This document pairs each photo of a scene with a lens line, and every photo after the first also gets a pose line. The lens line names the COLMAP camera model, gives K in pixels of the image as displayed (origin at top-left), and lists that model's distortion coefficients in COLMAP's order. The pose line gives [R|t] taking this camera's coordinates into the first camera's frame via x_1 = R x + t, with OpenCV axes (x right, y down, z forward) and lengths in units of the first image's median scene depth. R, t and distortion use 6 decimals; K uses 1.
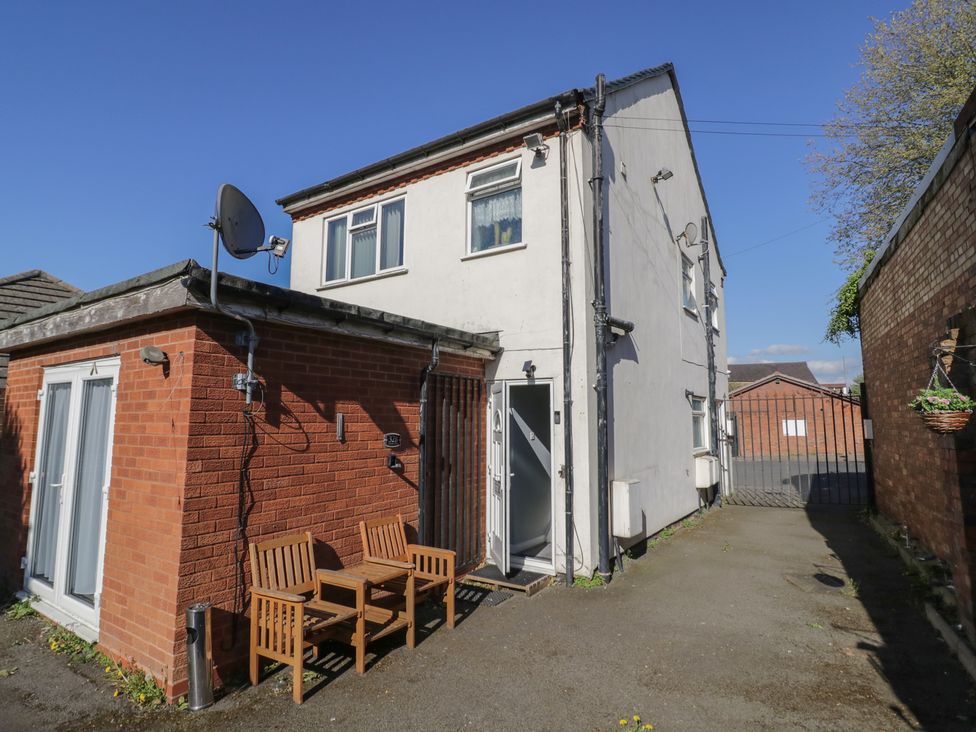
lens RADIAL K [[499.6, 0, 485.3], [0, 499.6, 365.7], [0, 0, 1]] dist [0.003043, -0.012587]
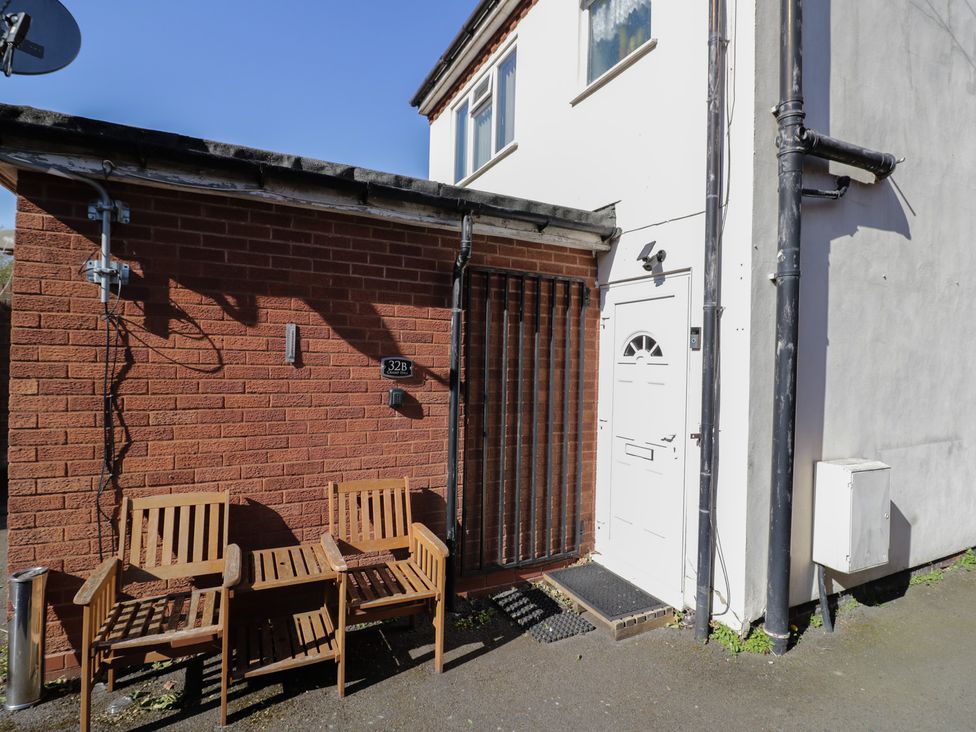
lens RADIAL K [[499.6, 0, 482.9], [0, 499.6, 358.9], [0, 0, 1]] dist [0.003043, -0.012587]
pose [[0.875544, 0.017342, -0.482827, 0.210304], [0.032264, 0.995026, 0.094246, 0.067790], [0.482060, -0.098094, 0.870629, 0.411204]]
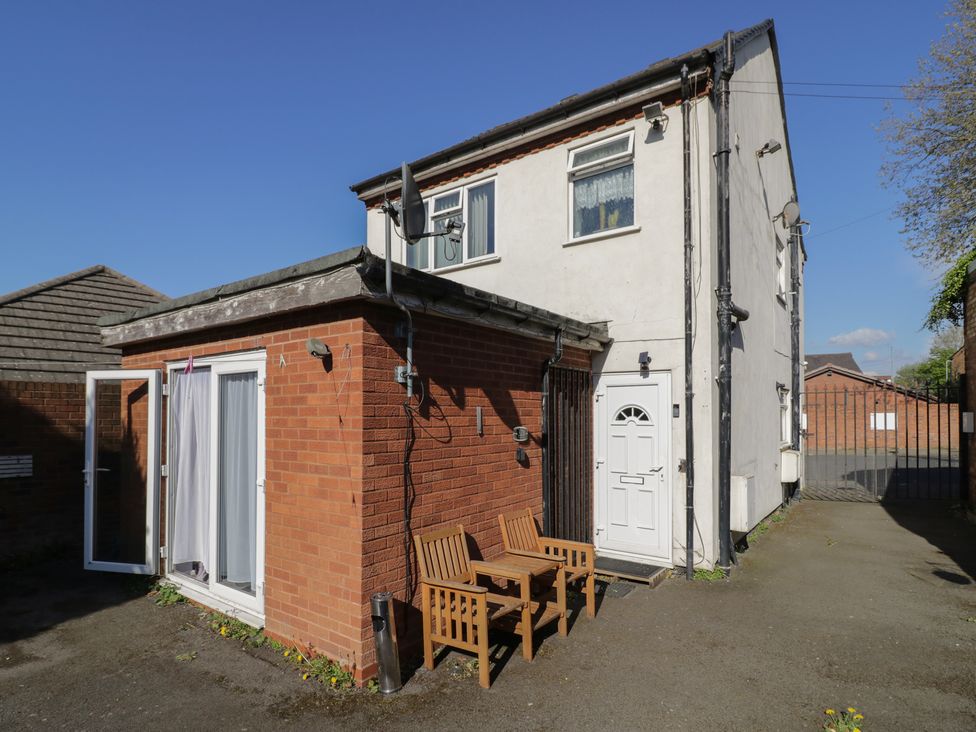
lens RADIAL K [[499.6, 0, 488.3], [0, 499.6, 410.2], [0, 0, 1]] dist [0.003043, -0.012587]
pose [[0.998763, -0.001602, -0.049702, -0.174532], [0.006661, 0.994784, 0.101787, 0.001846], [0.049280, -0.101992, 0.993564, 0.020917]]
